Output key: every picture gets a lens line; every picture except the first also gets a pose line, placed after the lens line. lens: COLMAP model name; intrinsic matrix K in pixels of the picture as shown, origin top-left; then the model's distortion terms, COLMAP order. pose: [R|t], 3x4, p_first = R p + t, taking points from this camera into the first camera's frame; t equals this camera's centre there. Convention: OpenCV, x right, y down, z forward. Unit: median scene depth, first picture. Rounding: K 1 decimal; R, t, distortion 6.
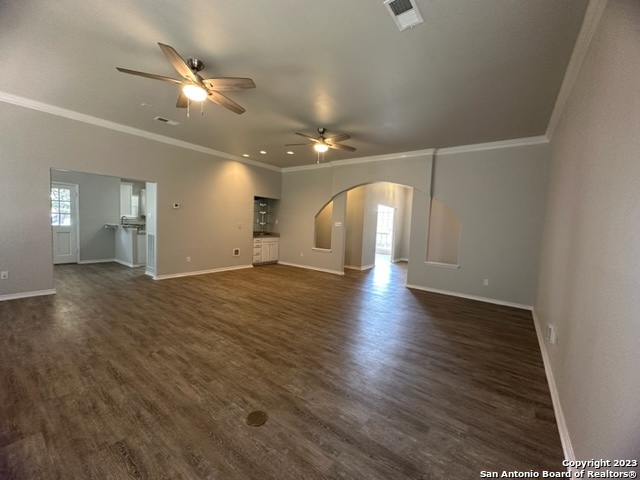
lens RADIAL K [[256.9, 0, 316.4], [0, 256.9, 240.6], [0, 0, 1]] dist [-0.002577, 0.000679]
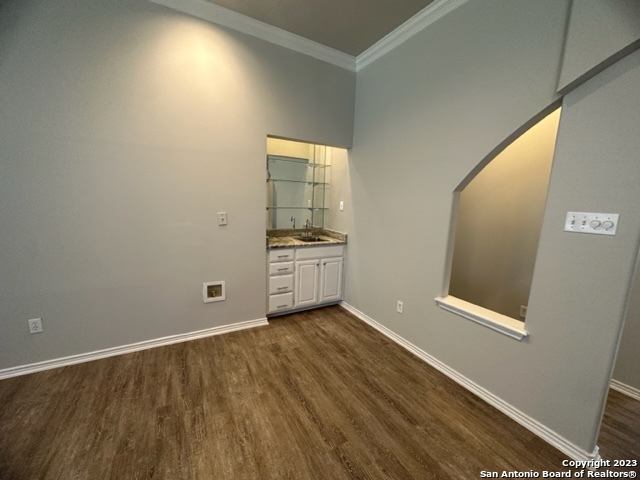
lens RADIAL K [[256.9, 0, 320.8], [0, 256.9, 240.4], [0, 0, 1]] dist [-0.002577, 0.000679]
pose [[0.919844, 0.053240, -0.388654, -0.027465], [-0.024429, 0.996599, 0.078702, -0.057151], [0.391522, -0.062899, 0.918016, 0.688177]]
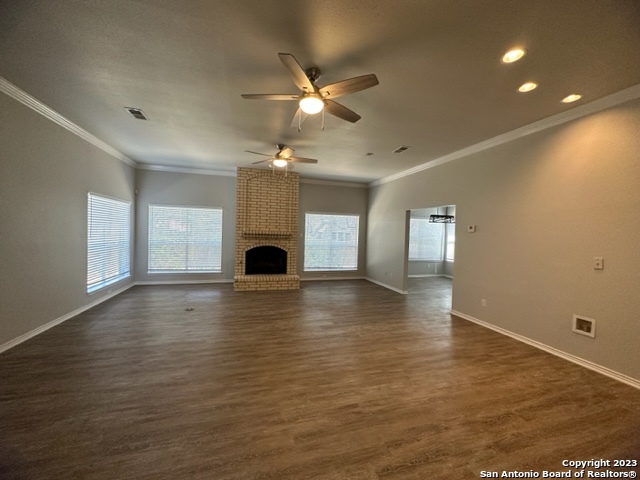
lens RADIAL K [[256.9, 0, 325.3], [0, 256.9, 236.4], [0, 0, 1]] dist [-0.002577, 0.000679]
pose [[-0.572065, -0.051475, -0.818591, 0.273127], [-0.110825, 0.993727, 0.014961, -0.056506], [0.812686, 0.099279, -0.574182, 0.837404]]
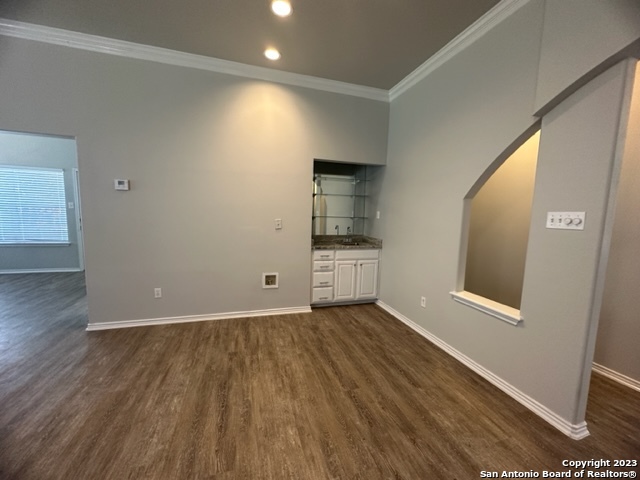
lens RADIAL K [[256.9, 0, 320.8], [0, 256.9, 239.9], [0, 0, 1]] dist [-0.002577, 0.000679]
pose [[0.810729, 0.041391, -0.583957, 0.038517], [-0.032588, 0.999142, 0.025577, -0.042064], [0.584514, -0.001706, 0.811382, 0.634365]]
